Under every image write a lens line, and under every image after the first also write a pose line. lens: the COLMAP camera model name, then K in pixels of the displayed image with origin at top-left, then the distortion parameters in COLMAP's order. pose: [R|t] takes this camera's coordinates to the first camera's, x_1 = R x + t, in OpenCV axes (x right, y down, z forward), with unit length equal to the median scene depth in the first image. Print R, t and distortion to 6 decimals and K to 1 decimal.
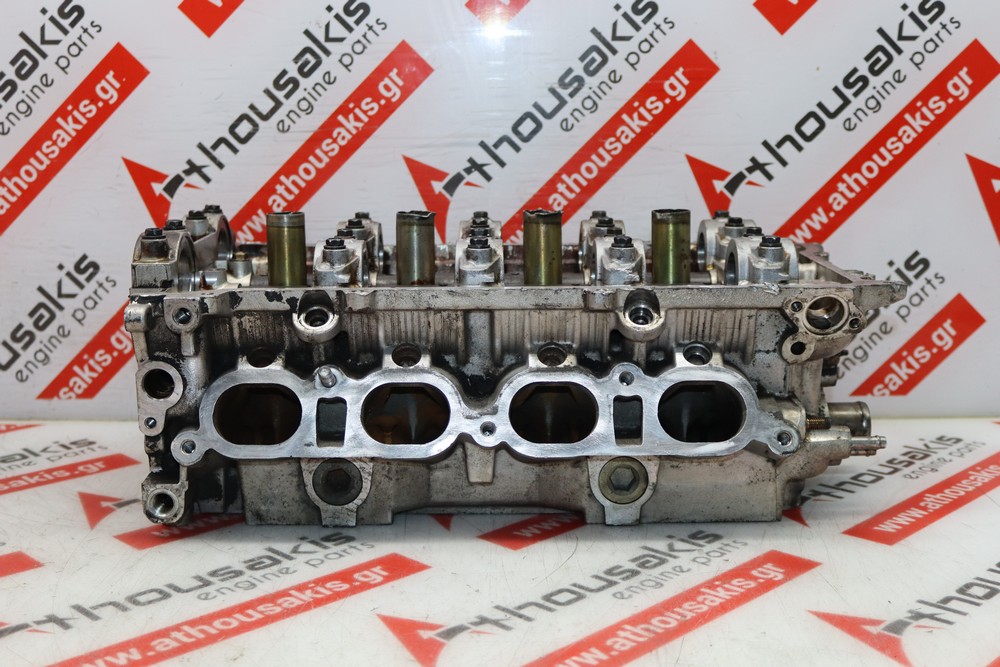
lens RADIAL K [[1235.6, 0, 497.2], [0, 1235.6, 332.1], [0, 0, 1]] dist [-0.019782, 0.000000]
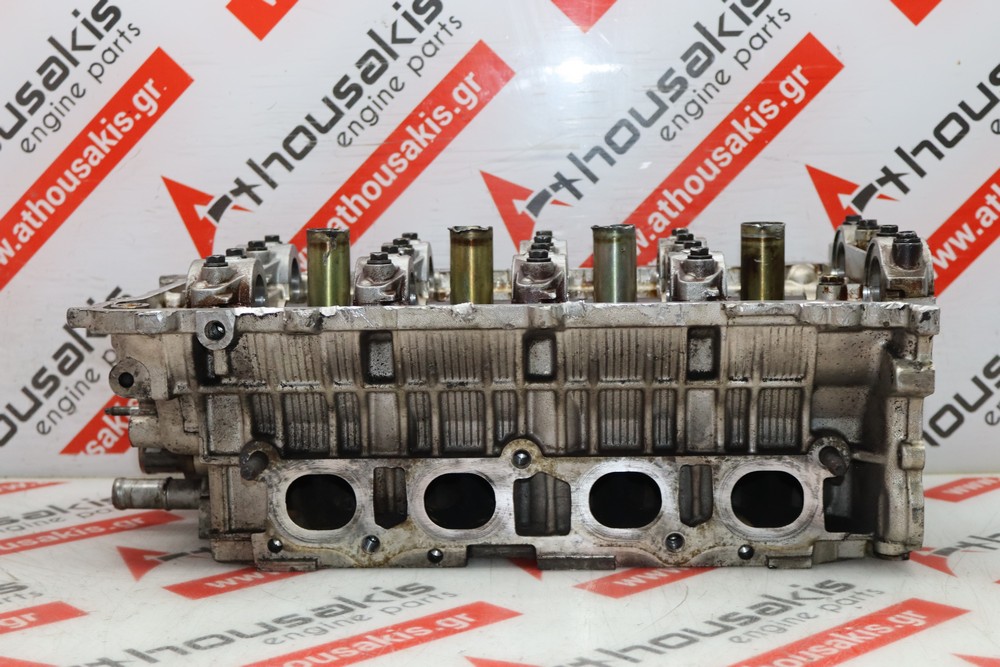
lens RADIAL K [[1592.4, 0, 507.9], [0, 1592.4, 335.6], [0, 0, 1]] dist [0.028044, 0.000000]
pose [[0.999083, -0.009271, -0.041803, -0.010931], [0.006241, 0.997381, -0.072053, 0.055577], [0.042362, 0.071726, 0.996524, -0.117116]]
